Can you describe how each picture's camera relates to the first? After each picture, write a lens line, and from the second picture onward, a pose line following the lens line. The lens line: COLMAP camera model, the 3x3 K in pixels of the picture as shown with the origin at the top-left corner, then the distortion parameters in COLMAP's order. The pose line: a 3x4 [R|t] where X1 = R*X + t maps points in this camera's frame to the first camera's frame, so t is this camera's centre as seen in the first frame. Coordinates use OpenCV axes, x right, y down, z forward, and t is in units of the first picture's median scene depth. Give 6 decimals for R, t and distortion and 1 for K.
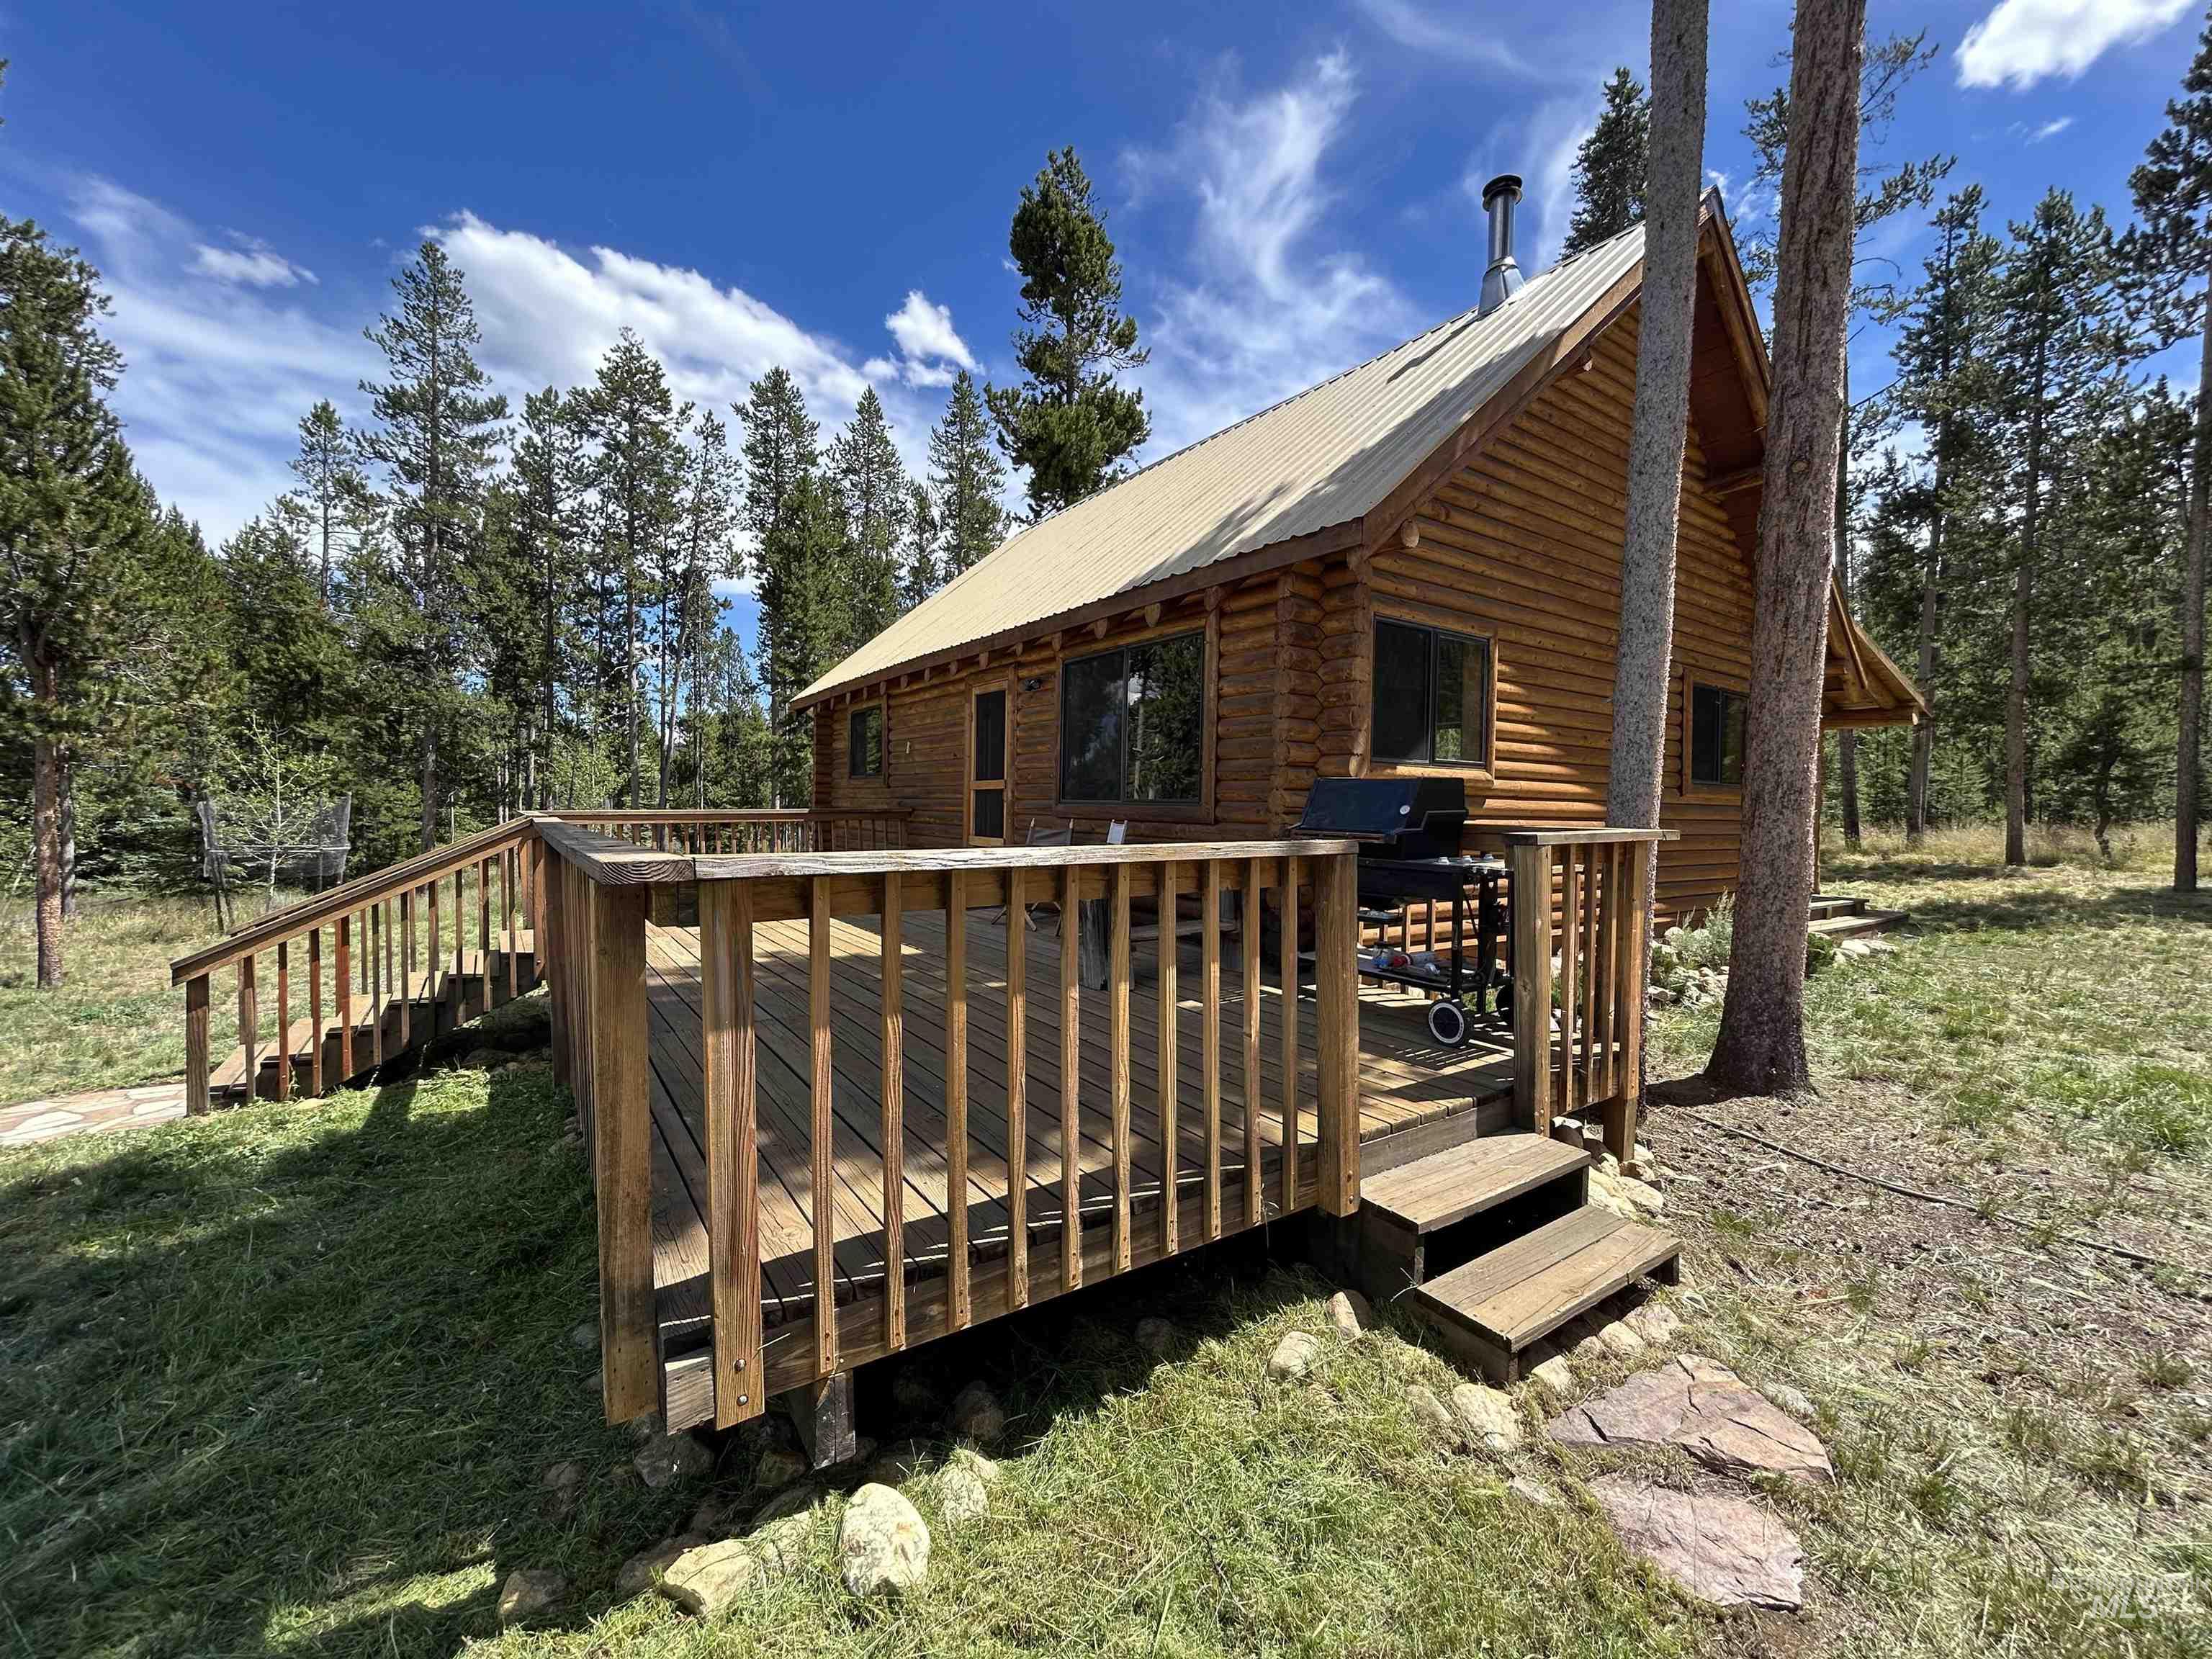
lens RADIAL K [[892.7, 0, 1110.4], [0, 892.7, 820.2], [0, 0, 1]] dist [-0.003998, 0.000126]
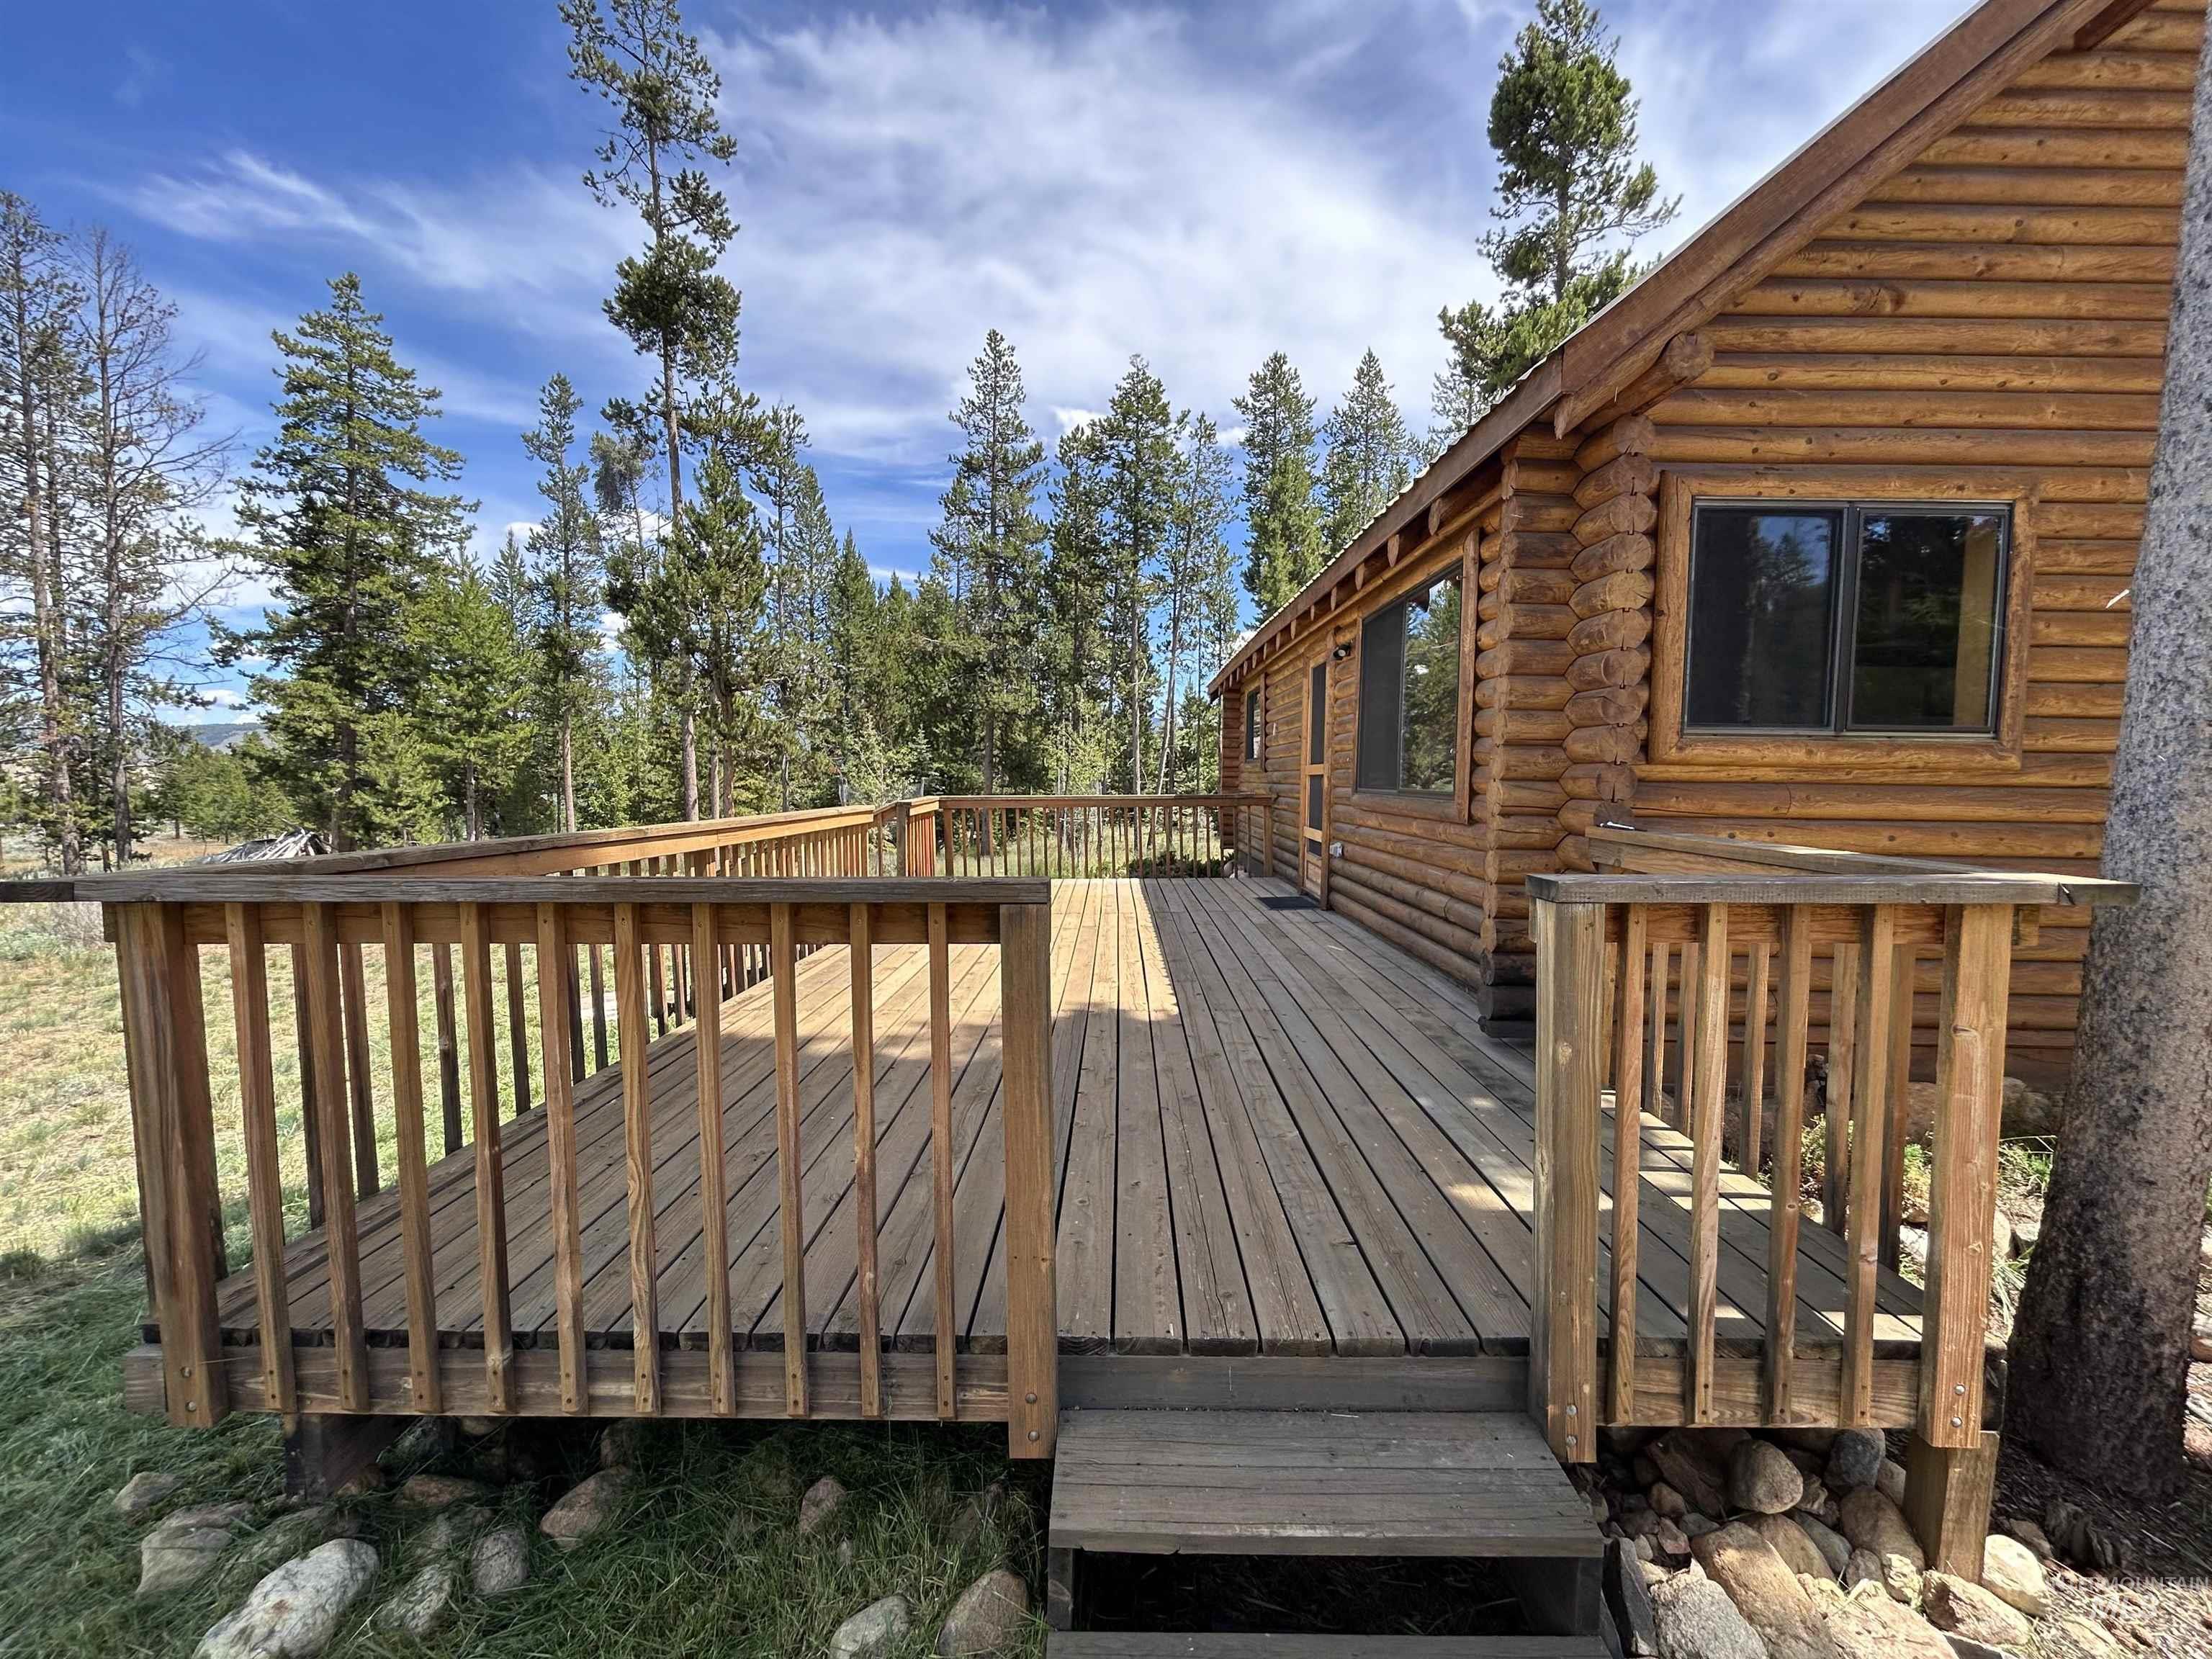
lens RADIAL K [[889.7, 0, 1106.3], [0, 889.7, 825.7], [0, 0, 1]] dist [-0.003756, -0.000086]
pose [[0.815883, 0.027215, -0.577577, 0.088182], [-0.009277, 0.999379, 0.033985, -0.005145], [0.578143, -0.022369, 0.815629, 0.067347]]
